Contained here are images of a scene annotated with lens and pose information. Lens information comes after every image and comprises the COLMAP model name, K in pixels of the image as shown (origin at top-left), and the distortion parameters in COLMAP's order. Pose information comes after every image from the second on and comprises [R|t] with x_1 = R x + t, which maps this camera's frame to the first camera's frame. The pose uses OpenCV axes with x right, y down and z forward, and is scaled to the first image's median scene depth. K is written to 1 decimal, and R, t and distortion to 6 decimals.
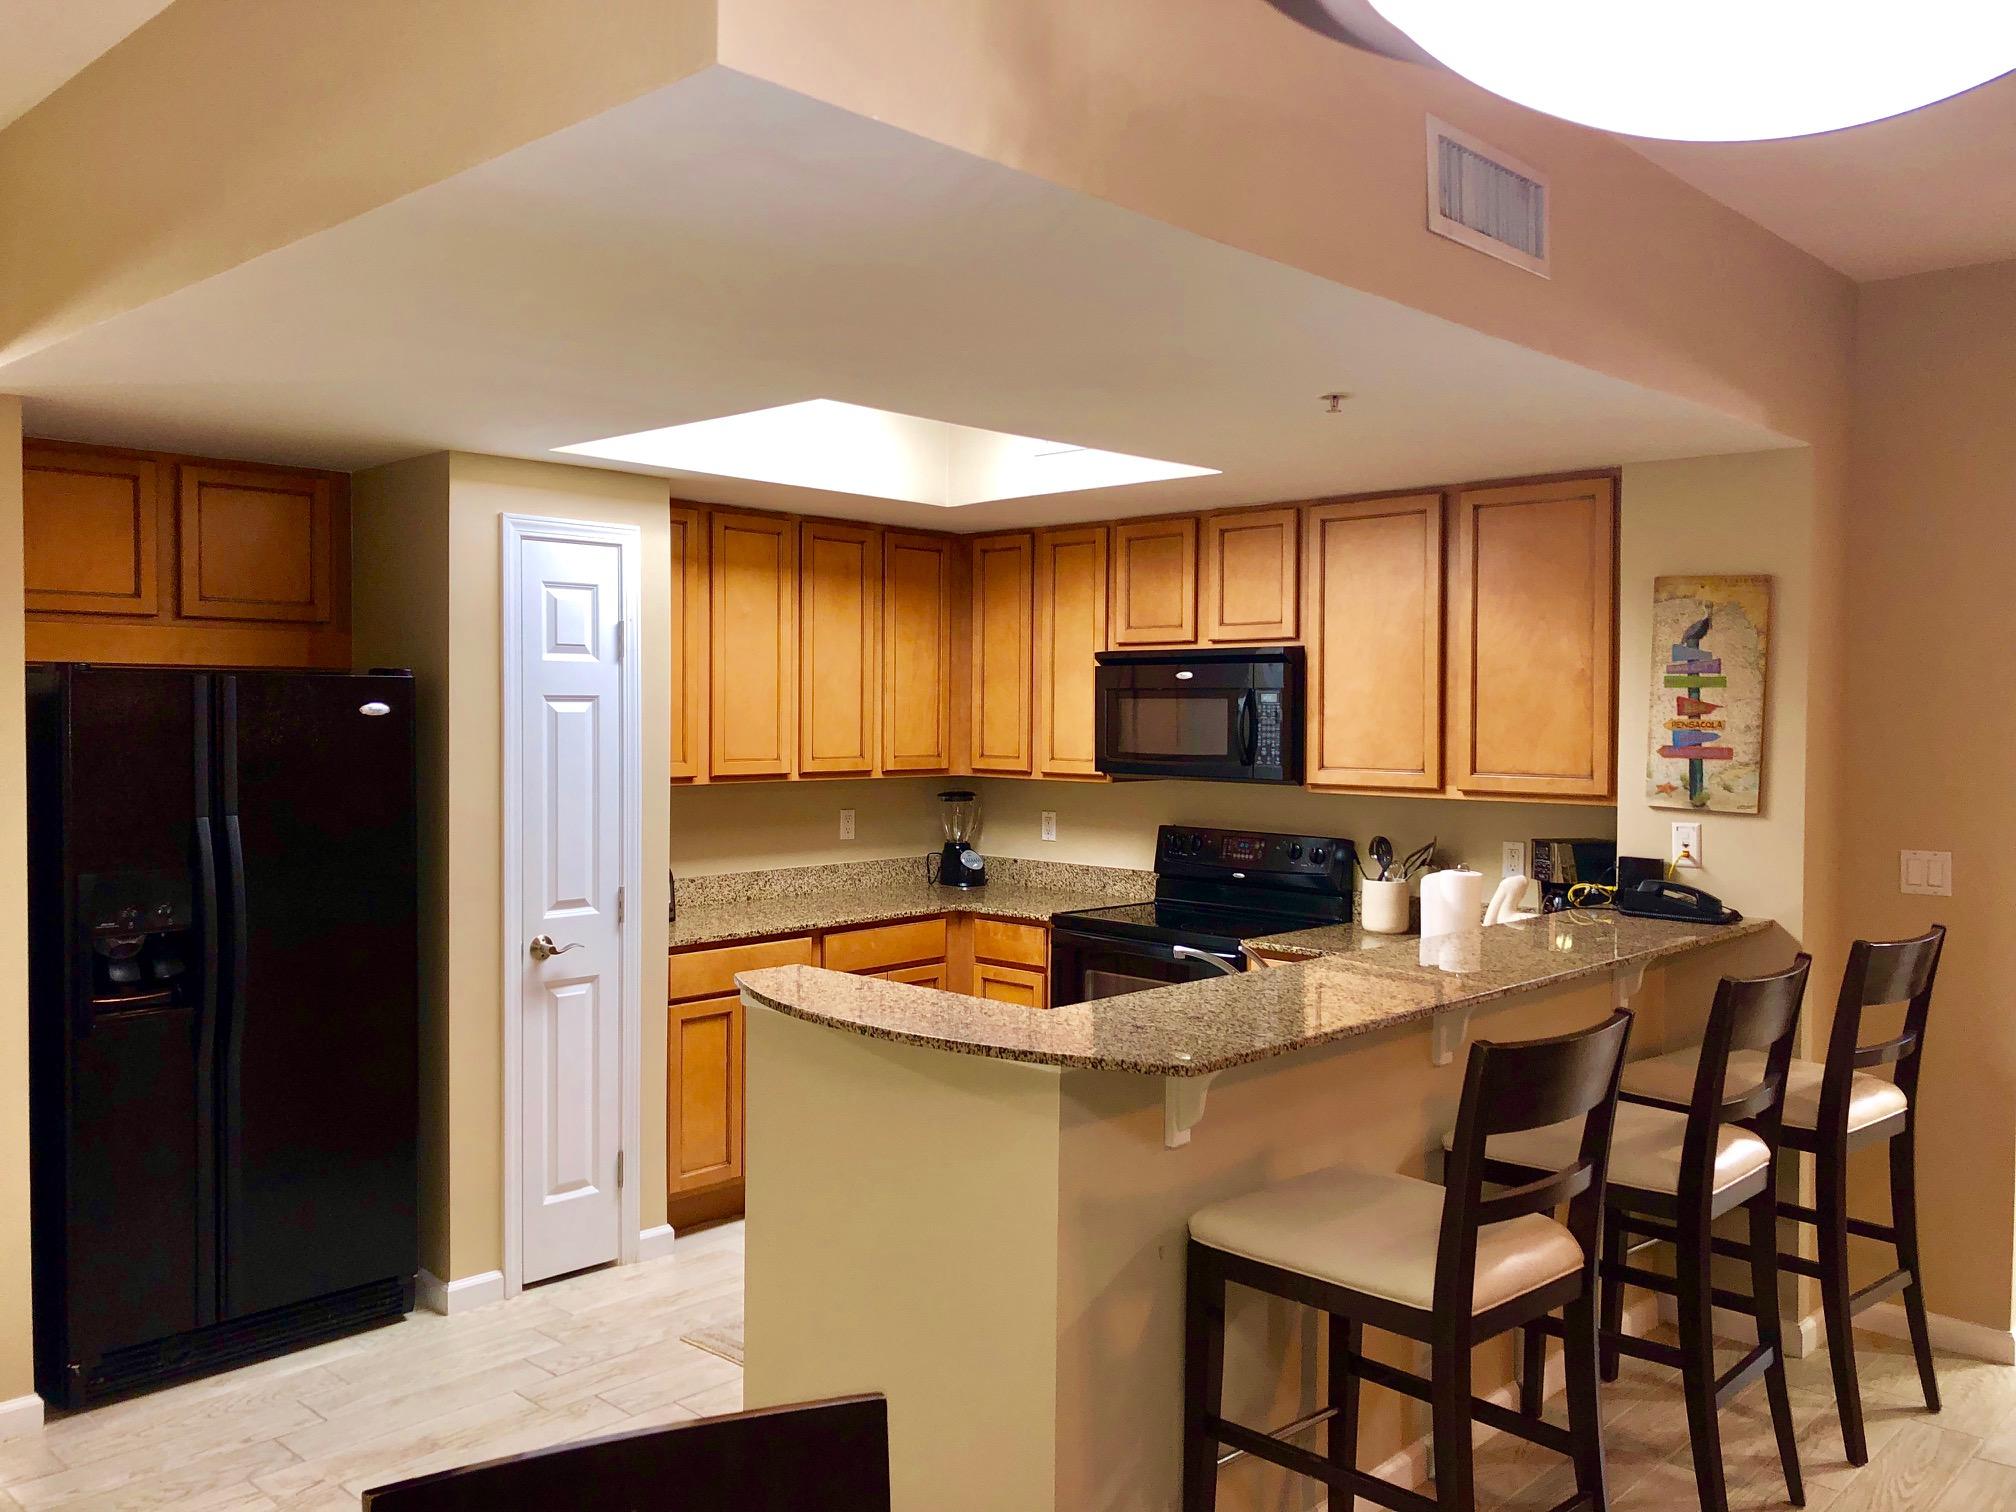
lens RADIAL K [[1632.4, 0, 1002.3], [0, 1632.4, 772.9], [0, 0, 1]] dist [0.025580, -0.050041]
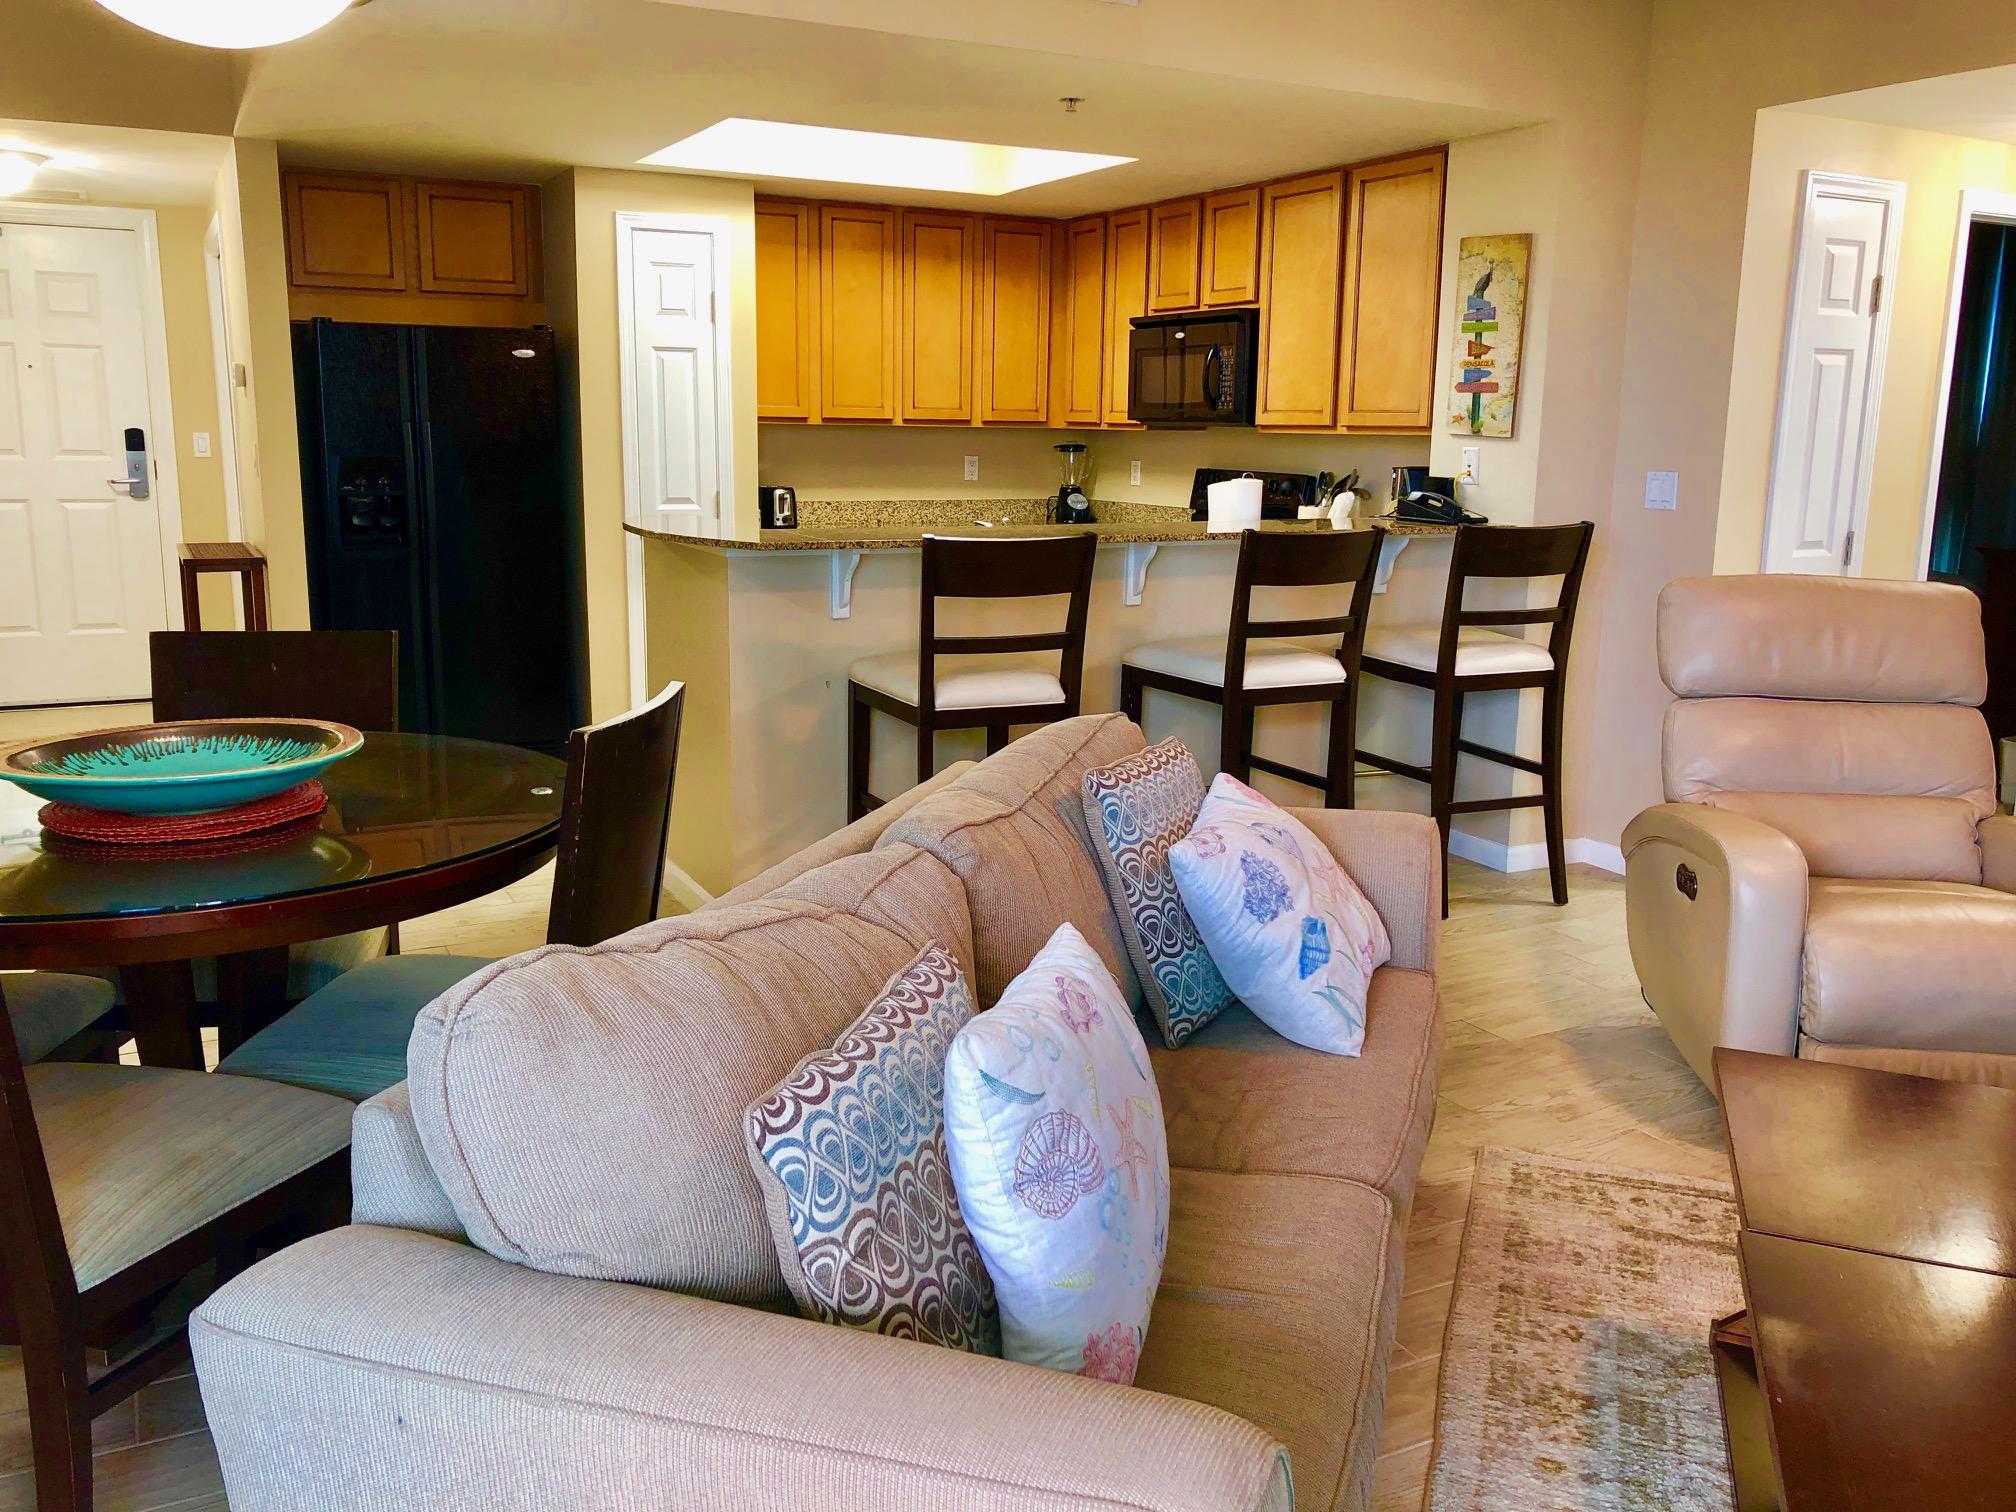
lens RADIAL K [[1632.4, 0, 992.2], [0, 1632.4, 763.9], [0, 0, 1]] dist [0.025580, -0.050041]
pose [[0.951731, 0.070928, -0.298625, 0.439484], [-0.019779, 0.985084, 0.170936, 0.058779], [0.306295, -0.156779, 0.938938, -0.275695]]
